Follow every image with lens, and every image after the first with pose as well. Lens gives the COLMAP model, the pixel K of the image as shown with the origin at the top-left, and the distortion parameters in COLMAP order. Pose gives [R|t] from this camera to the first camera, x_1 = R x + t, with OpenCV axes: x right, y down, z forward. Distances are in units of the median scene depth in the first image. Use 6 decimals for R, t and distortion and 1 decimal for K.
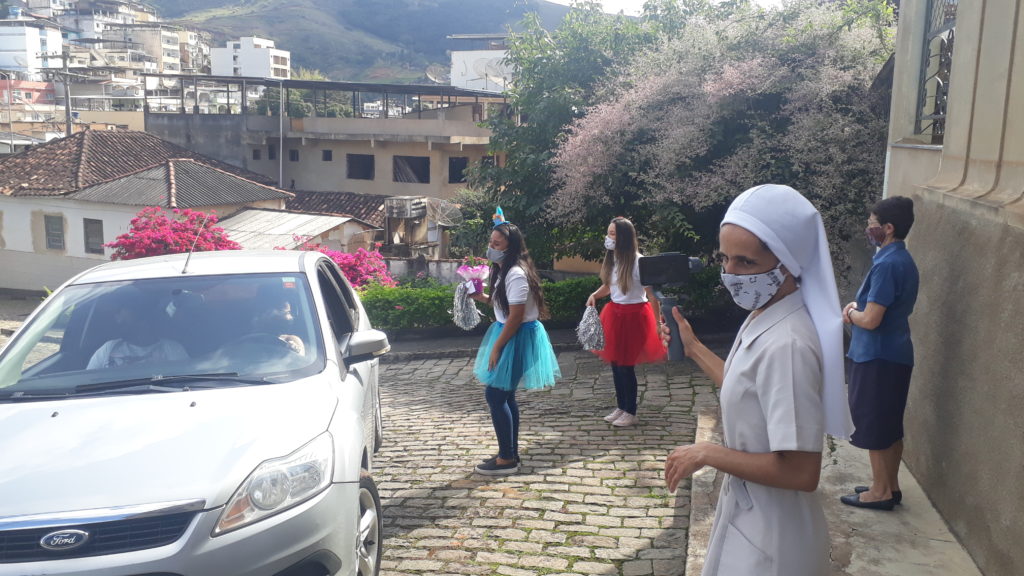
lens RADIAL K [[851.6, 0, 537.7], [0, 851.6, 293.8], [0, 0, 1]] dist [0.002054, -0.020832]
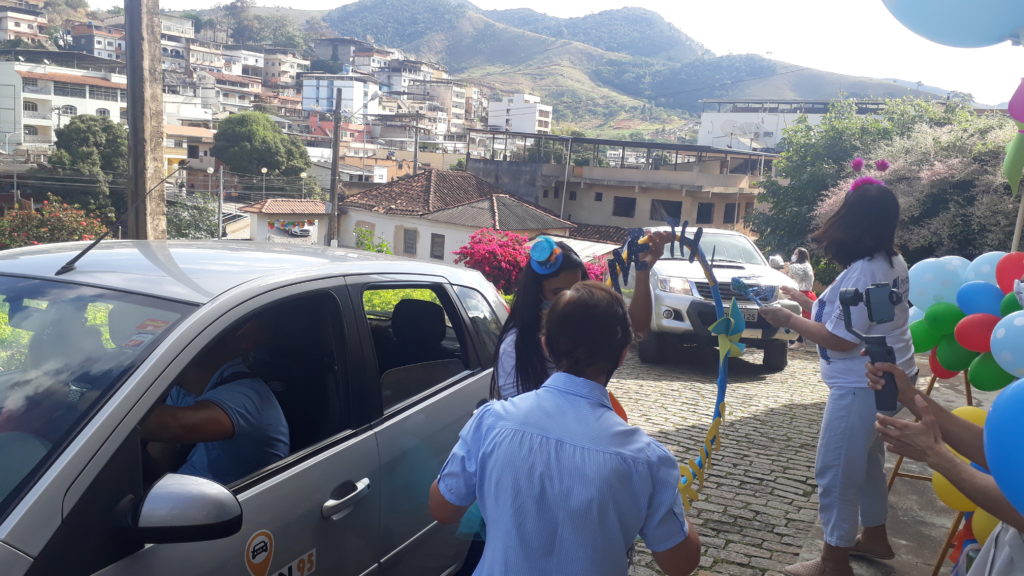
lens RADIAL K [[802.1, 0, 514.4], [0, 802.1, 284.5], [0, 0, 1]] dist [0.231588, -0.590941]
pose [[0.958590, 0.081848, -0.272773, -0.028804], [-0.096206, 0.994571, -0.039659, 0.028657], [0.268046, 0.064259, 0.961261, -0.189809]]
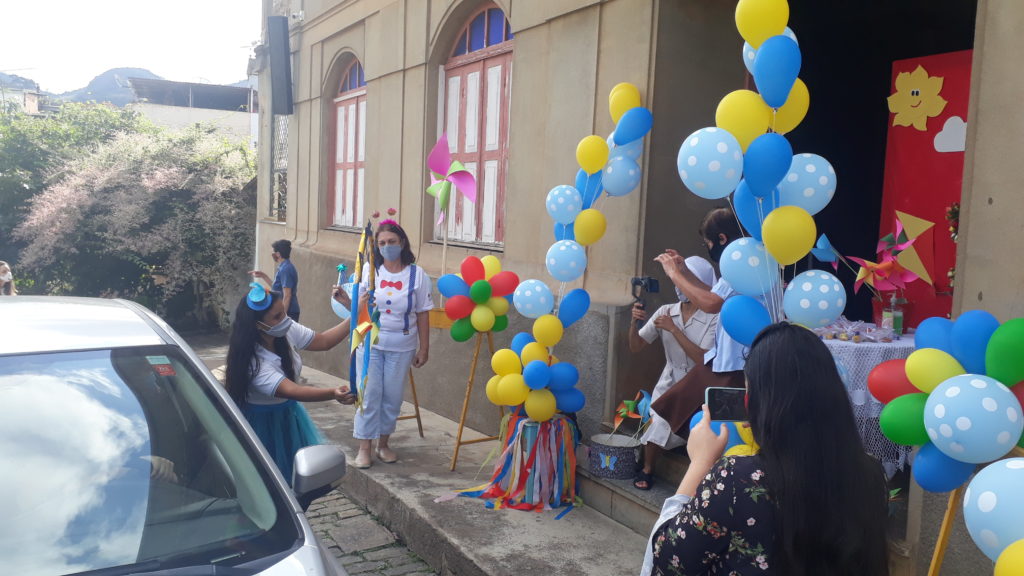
lens RADIAL K [[911.0, 0, 512.0], [0, 911.0, 288.0], [0, 0, 1]] dist [0.146818, -0.338648]
pose [[0.757890, -0.028488, 0.651760, -0.120922], [0.081935, 0.995292, -0.051775, 0.031751], [-0.647217, 0.092642, 0.756656, -0.223412]]
